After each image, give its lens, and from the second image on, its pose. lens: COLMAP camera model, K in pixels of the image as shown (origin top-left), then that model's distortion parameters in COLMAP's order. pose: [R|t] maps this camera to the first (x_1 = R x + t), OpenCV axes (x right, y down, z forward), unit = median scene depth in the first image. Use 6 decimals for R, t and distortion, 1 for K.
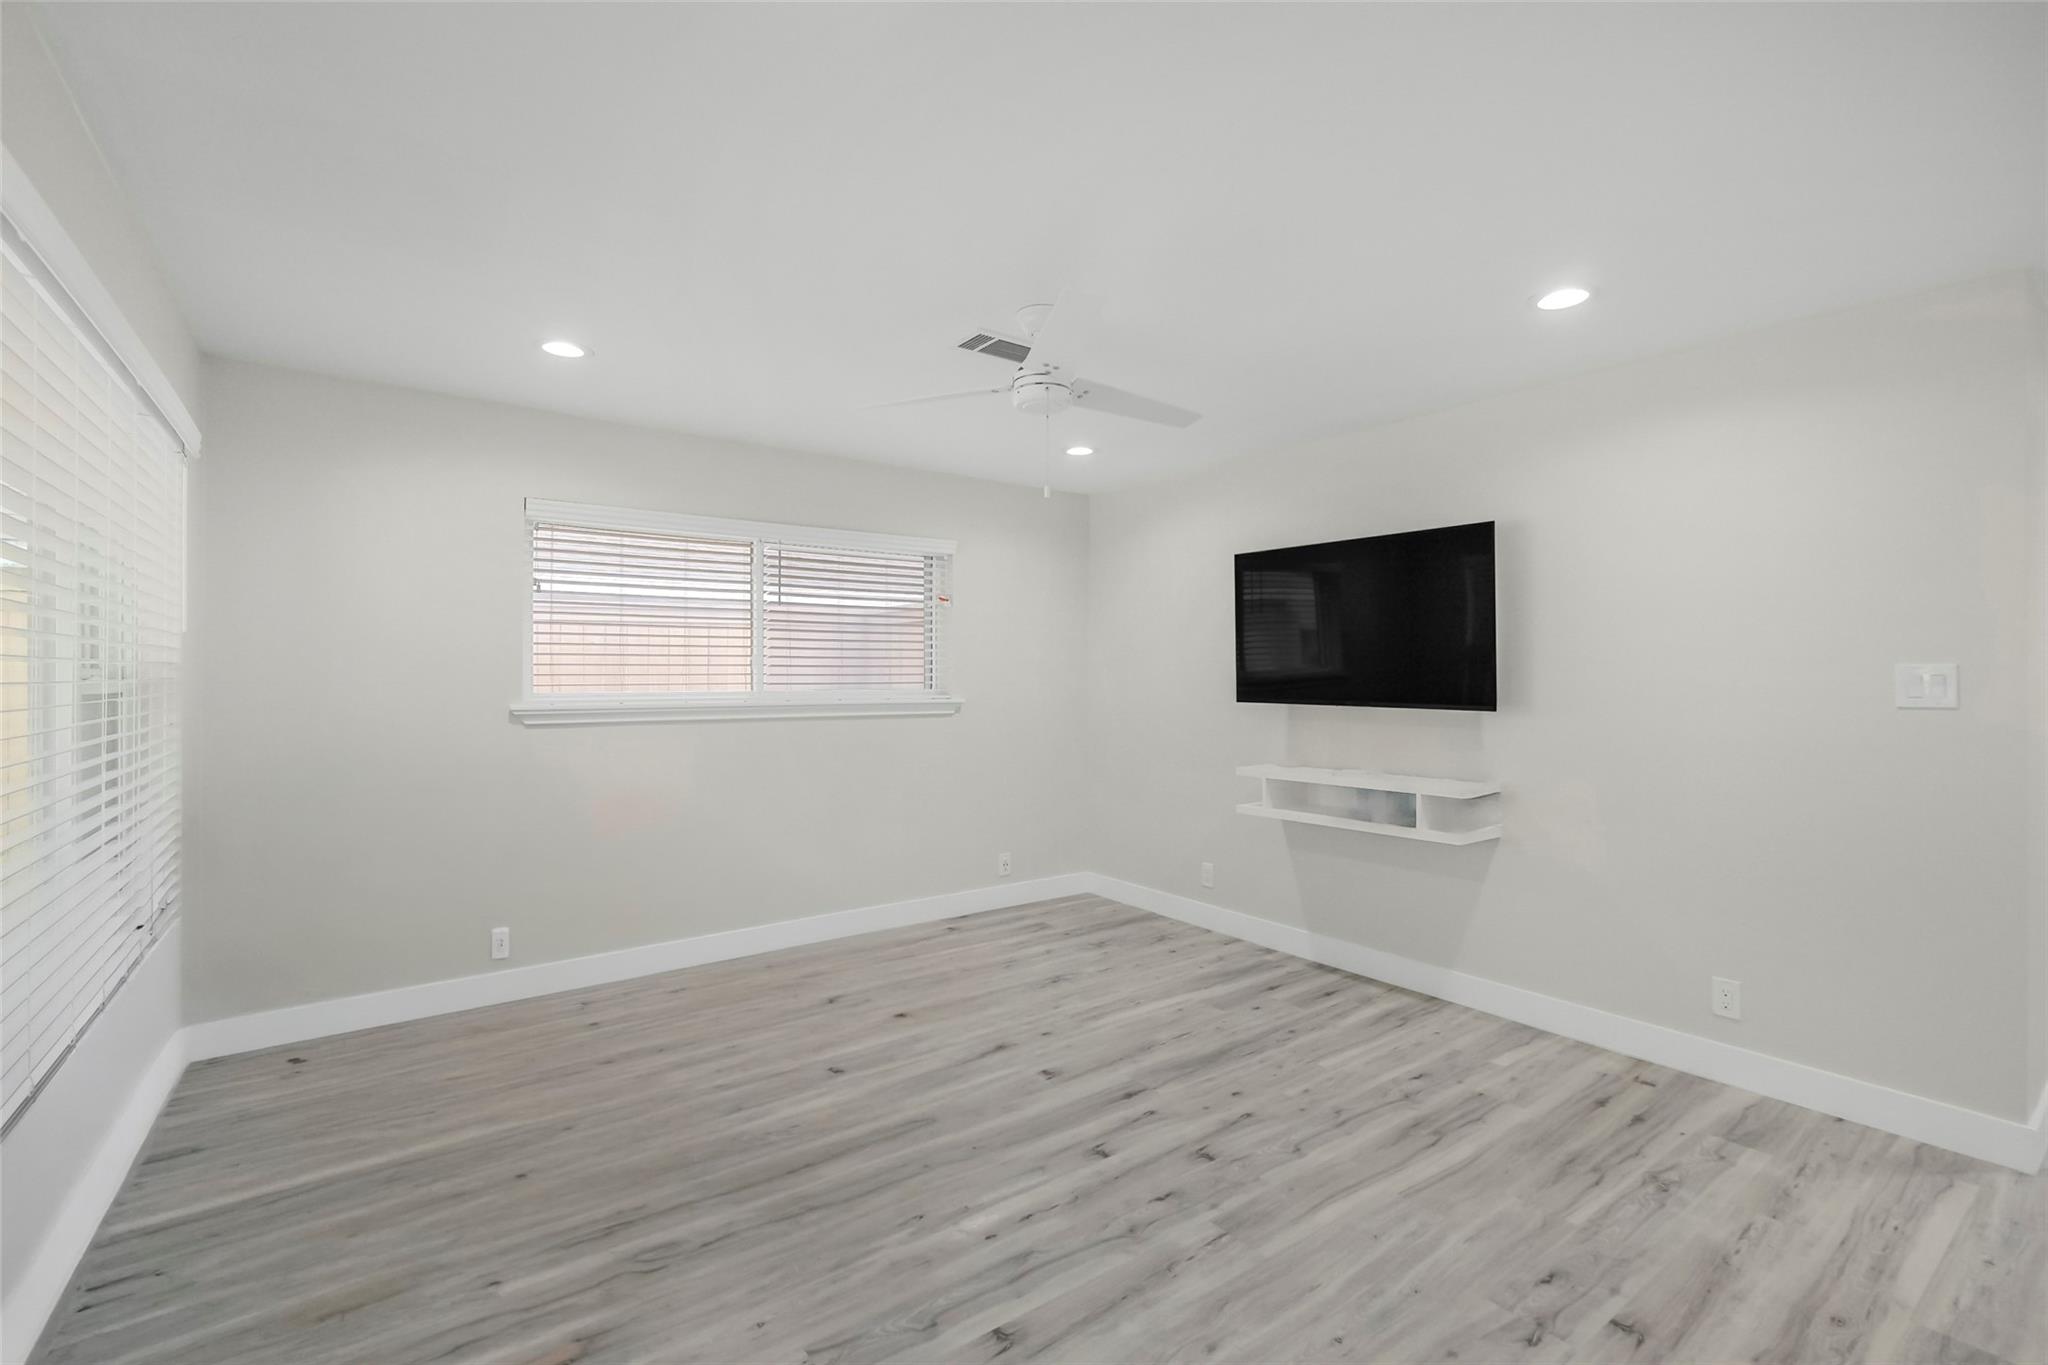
lens RADIAL K [[892.8, 0, 1024.0], [0, 892.8, 682.5], [0, 0, 1]] dist [-0.002421, -0.000250]
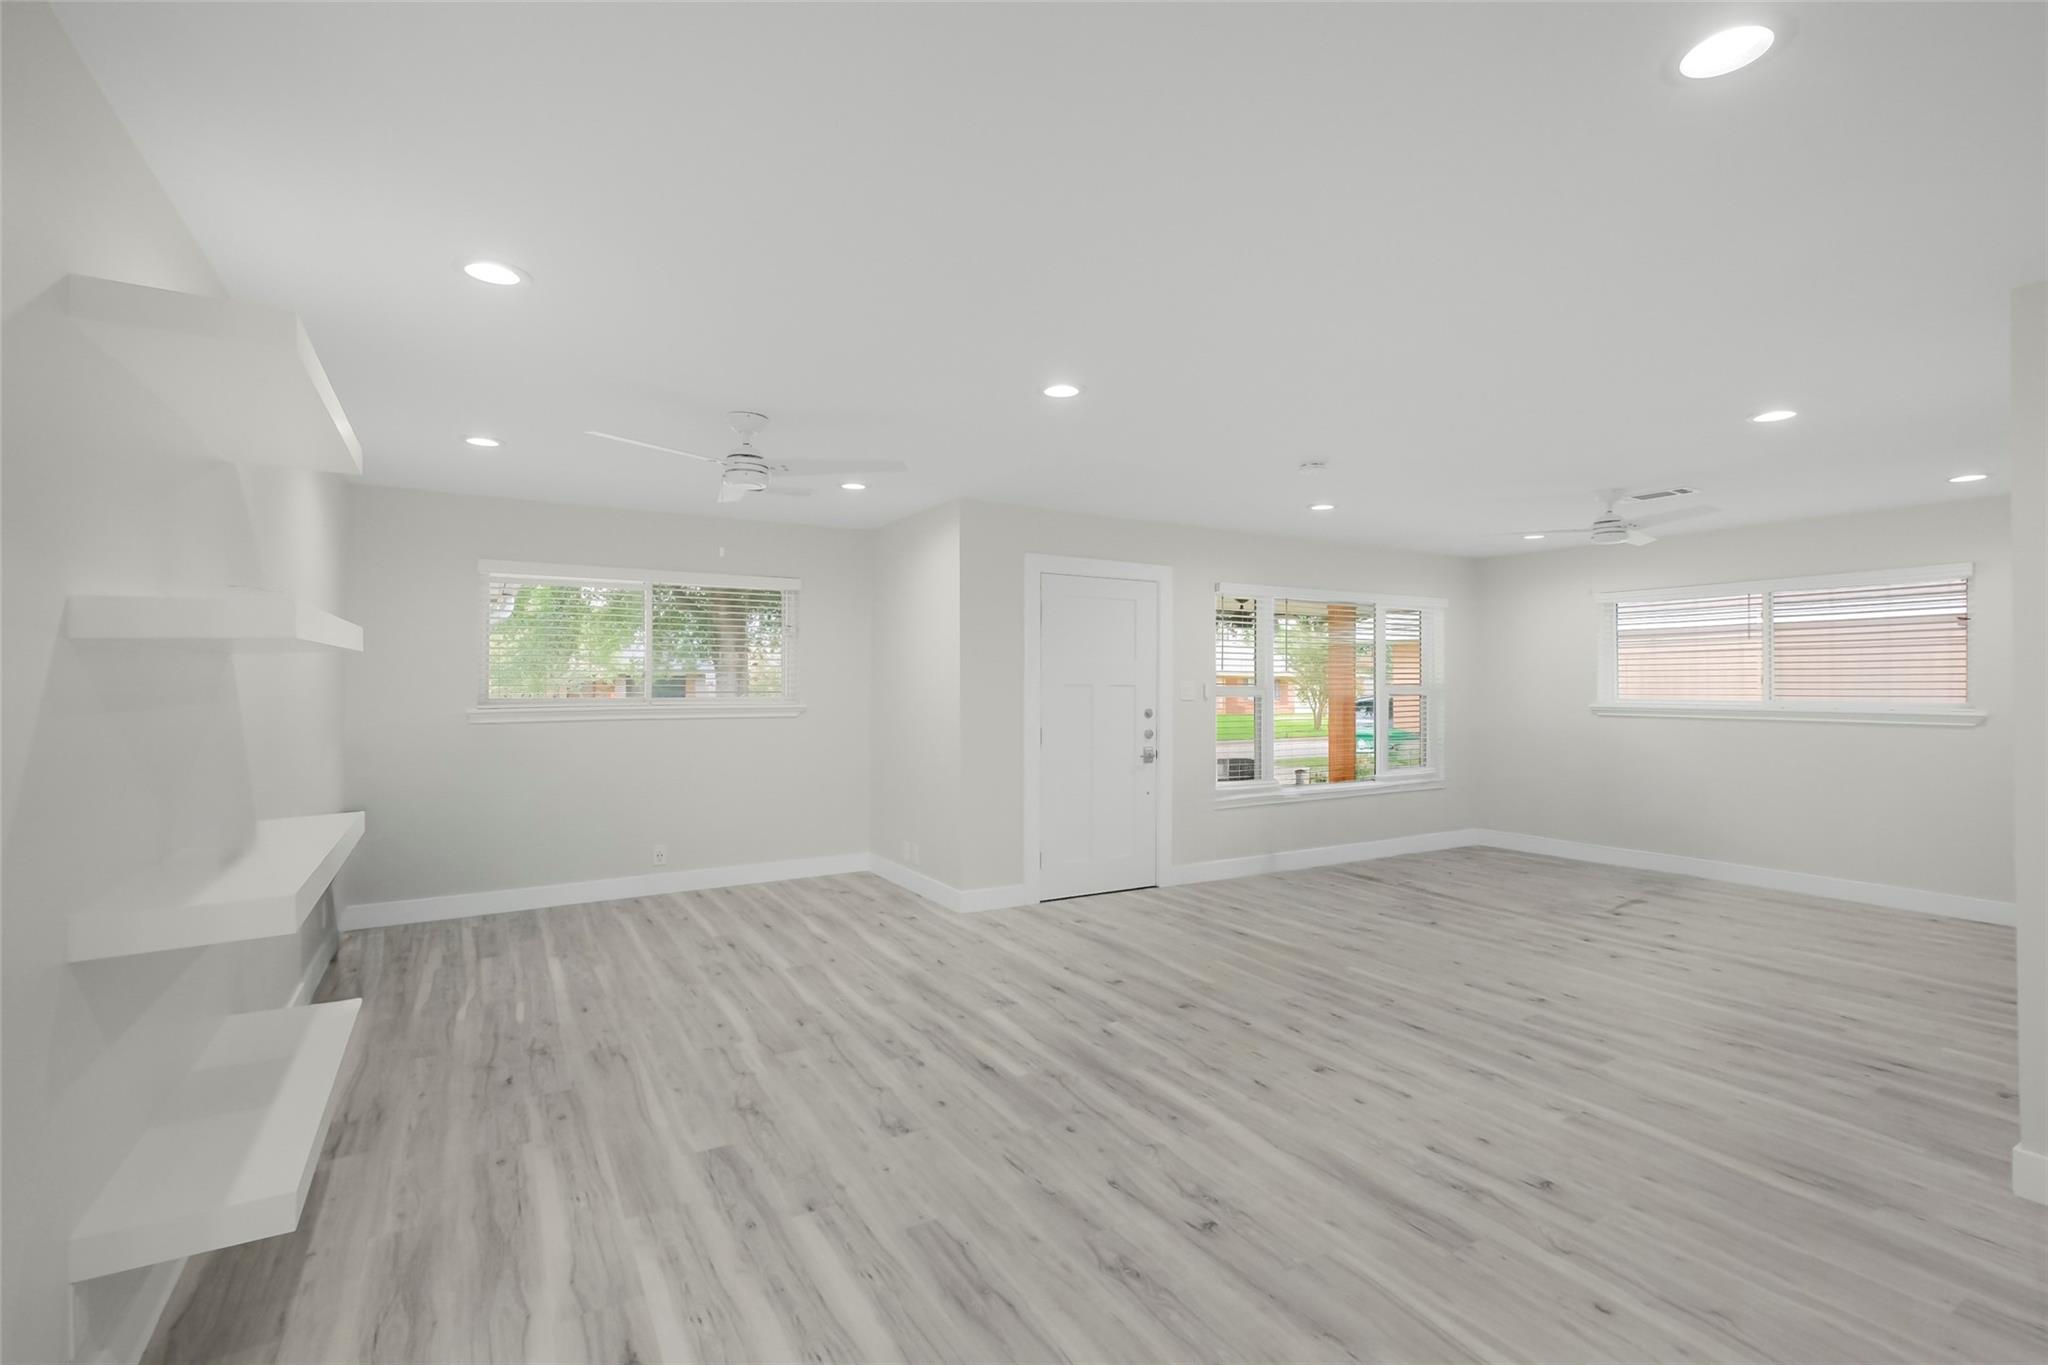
lens RADIAL K [[915.6, 0, 1024.0], [0, 915.6, 682.5], [0, 0, 1]] dist [-0.001758, -0.000255]
pose [[-0.093185, -0.004662, -0.995638, 2.024157], [-0.006581, 0.999970, -0.004066, -0.007155], [0.995627, 0.006174, -0.093213, -0.013535]]
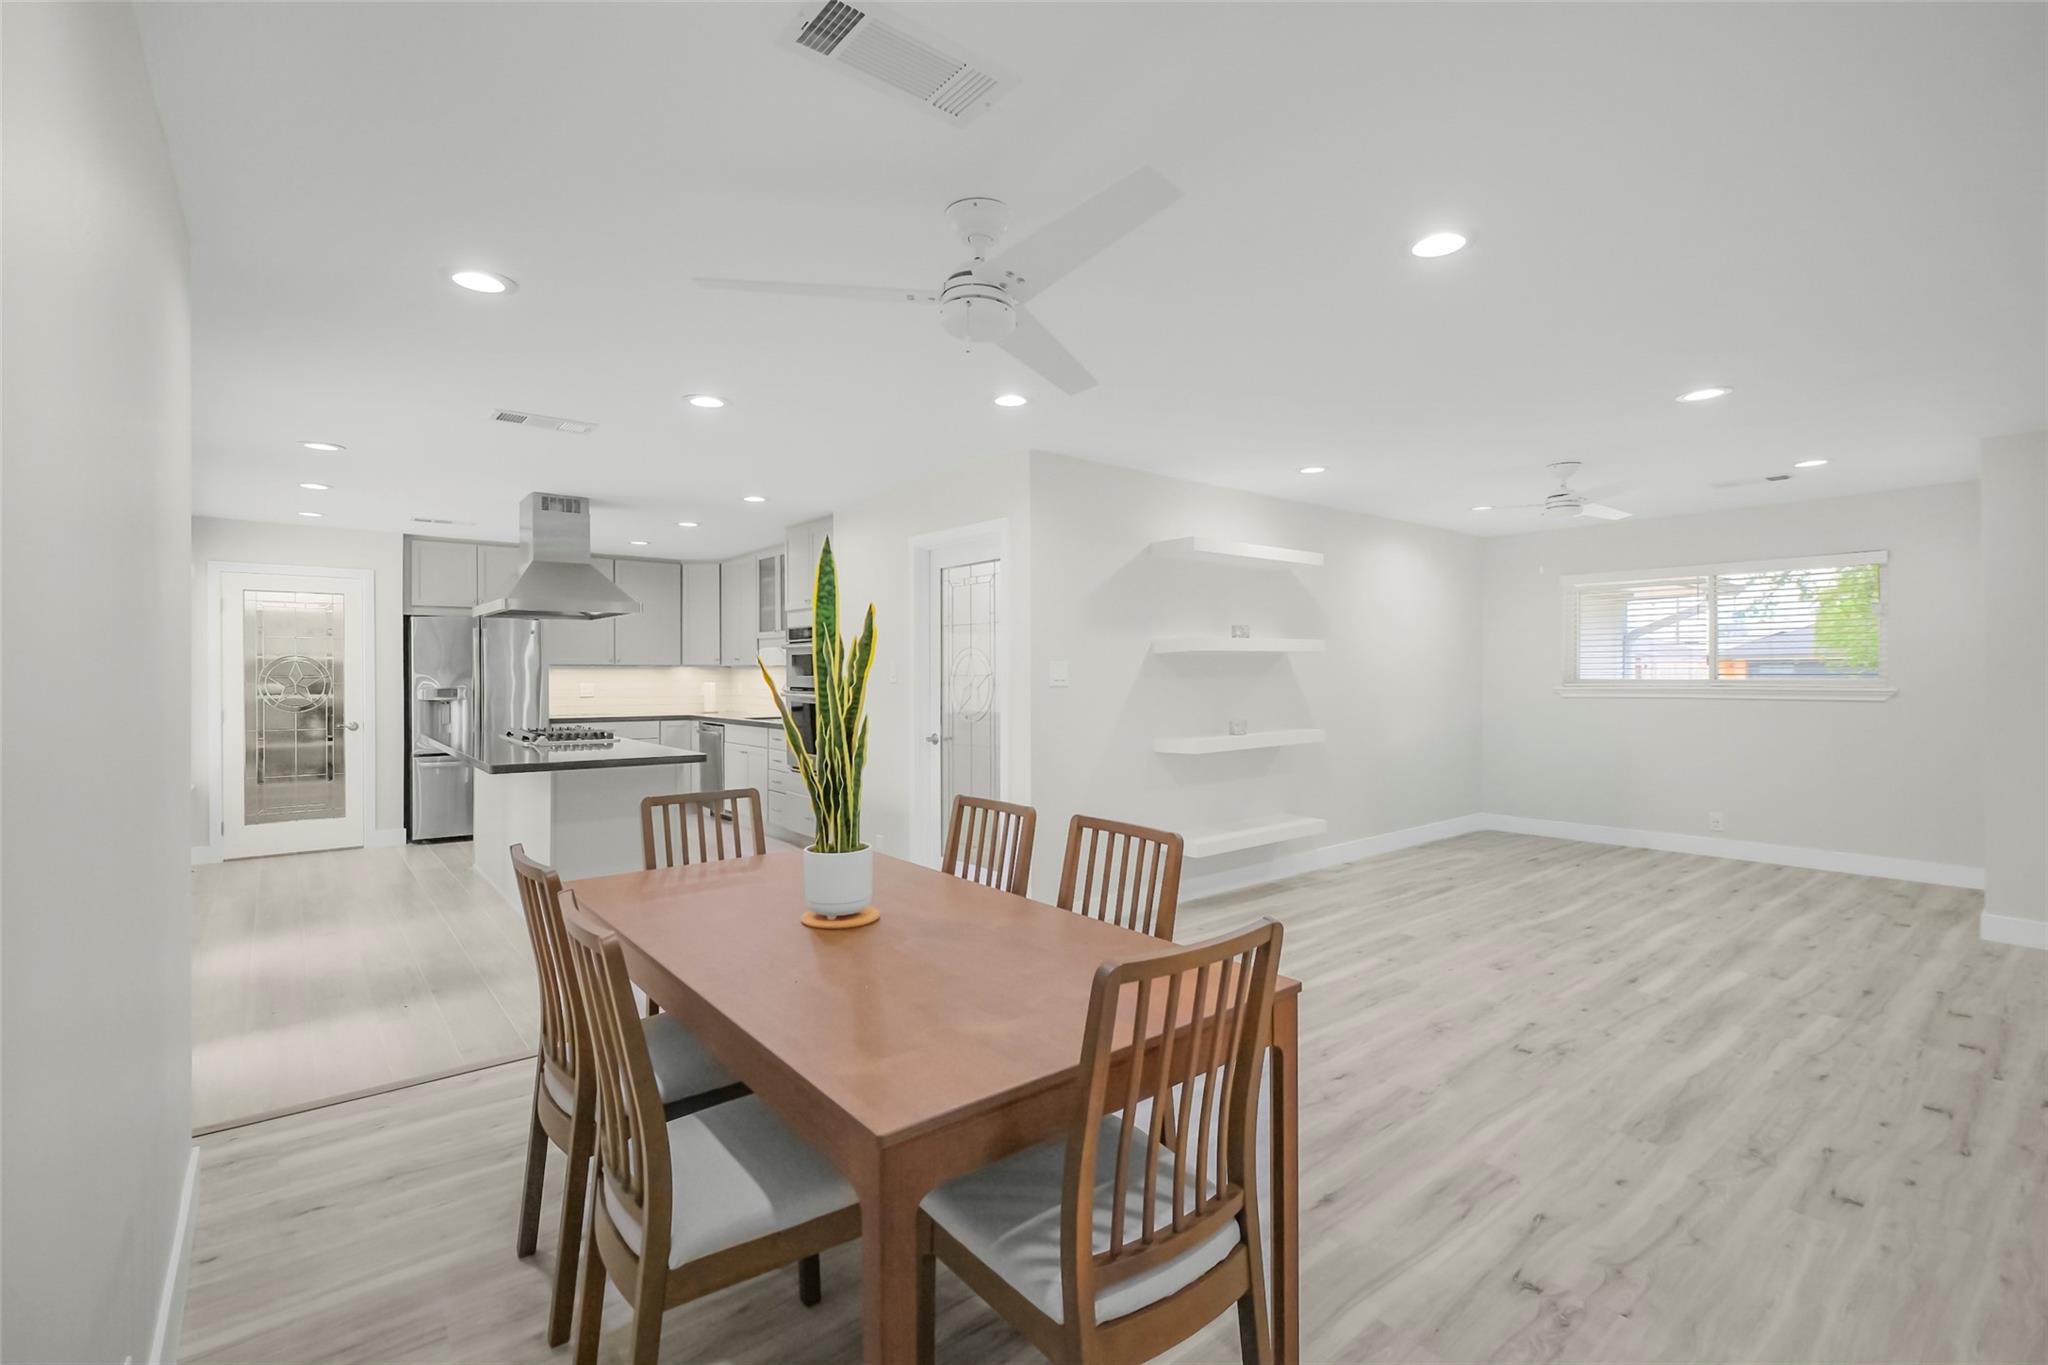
lens RADIAL K [[915.6, 0, 1024.0], [0, 915.6, 682.5], [0, 0, 1]] dist [-0.001758, -0.000255]
pose [[-0.998990, 0.001090, -0.044909, 1.858341], [0.000294, 0.999843, 0.017723, -0.006314], [0.044922, 0.017691, -0.998834, 1.242343]]
